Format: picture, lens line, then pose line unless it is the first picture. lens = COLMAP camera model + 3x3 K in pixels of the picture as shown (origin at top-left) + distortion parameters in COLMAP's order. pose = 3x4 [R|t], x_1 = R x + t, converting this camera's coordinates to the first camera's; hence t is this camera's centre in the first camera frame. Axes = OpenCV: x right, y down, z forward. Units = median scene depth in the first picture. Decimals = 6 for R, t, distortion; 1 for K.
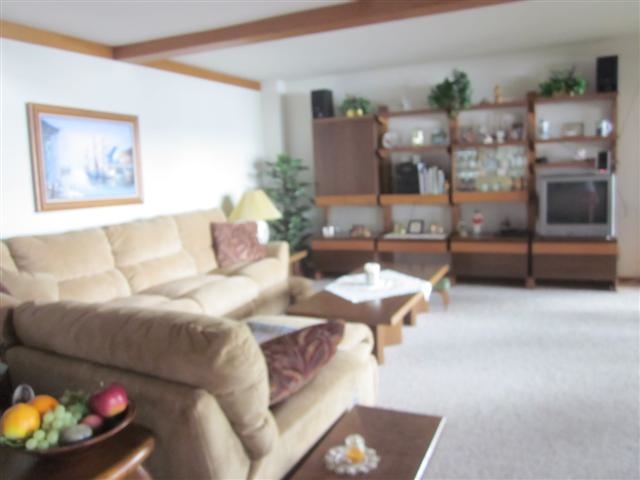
lens RADIAL K [[524.2, 0, 320.2], [0, 524.2, 239.6], [0, 0, 1]] dist [-0.002539, -0.007353]
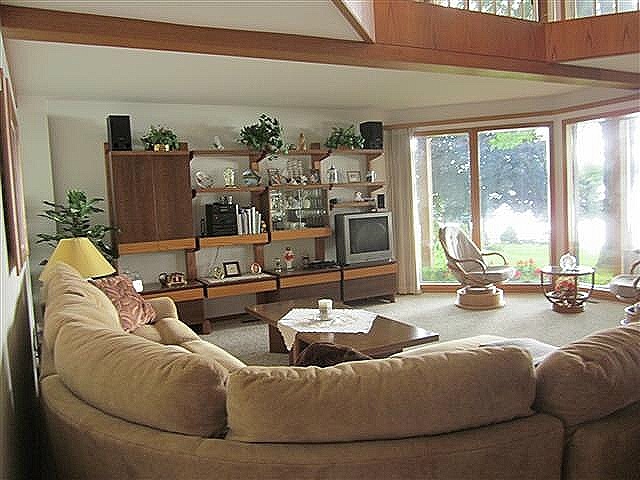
lens RADIAL K [[524.2, 0, 319.7], [0, 524.2, 239.1], [0, 0, 1]] dist [-0.002539, -0.007353]
pose [[0.617605, -0.047129, 0.785075, -0.487402], [0.124307, 0.991506, -0.038268, -0.023136], [-0.776603, 0.121225, 0.618217, 0.275461]]
